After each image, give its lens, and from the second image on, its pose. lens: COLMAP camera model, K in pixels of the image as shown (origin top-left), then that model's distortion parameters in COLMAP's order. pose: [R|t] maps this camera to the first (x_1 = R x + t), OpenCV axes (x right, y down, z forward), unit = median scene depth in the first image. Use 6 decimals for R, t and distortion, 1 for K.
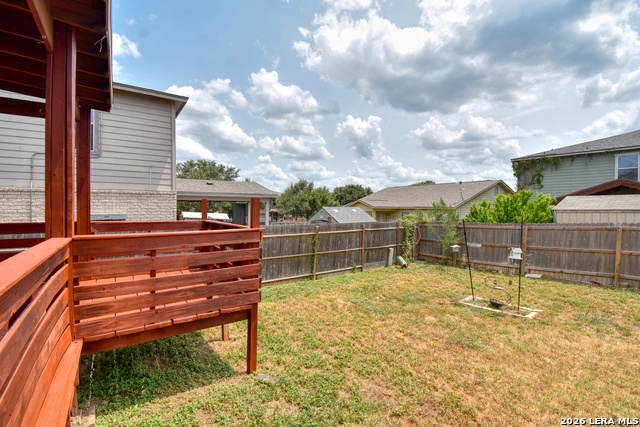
lens RADIAL K [[284.5, 0, 321.3], [0, 284.5, 217.9], [0, 0, 1]] dist [-0.000151, -0.012422]
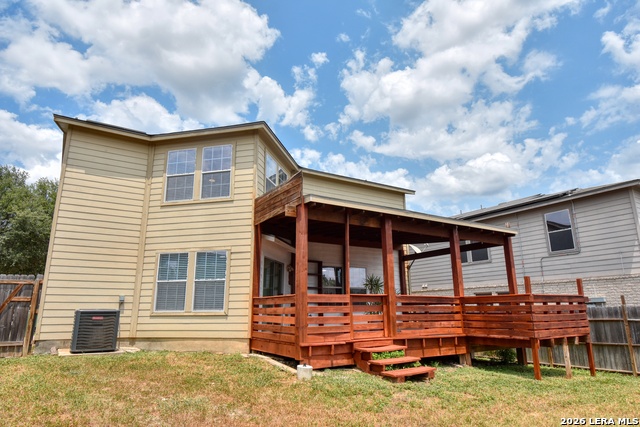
lens RADIAL K [[382.7, 0, 303.5], [0, 382.7, 203.8], [0, 0, 1]] dist [-0.001978, -0.005405]
pose [[-0.079037, -0.275018, -0.958185, 0.694024], [-0.034100, 0.961375, -0.273121, 0.059184], [0.996288, 0.011087, -0.085362, -0.069066]]
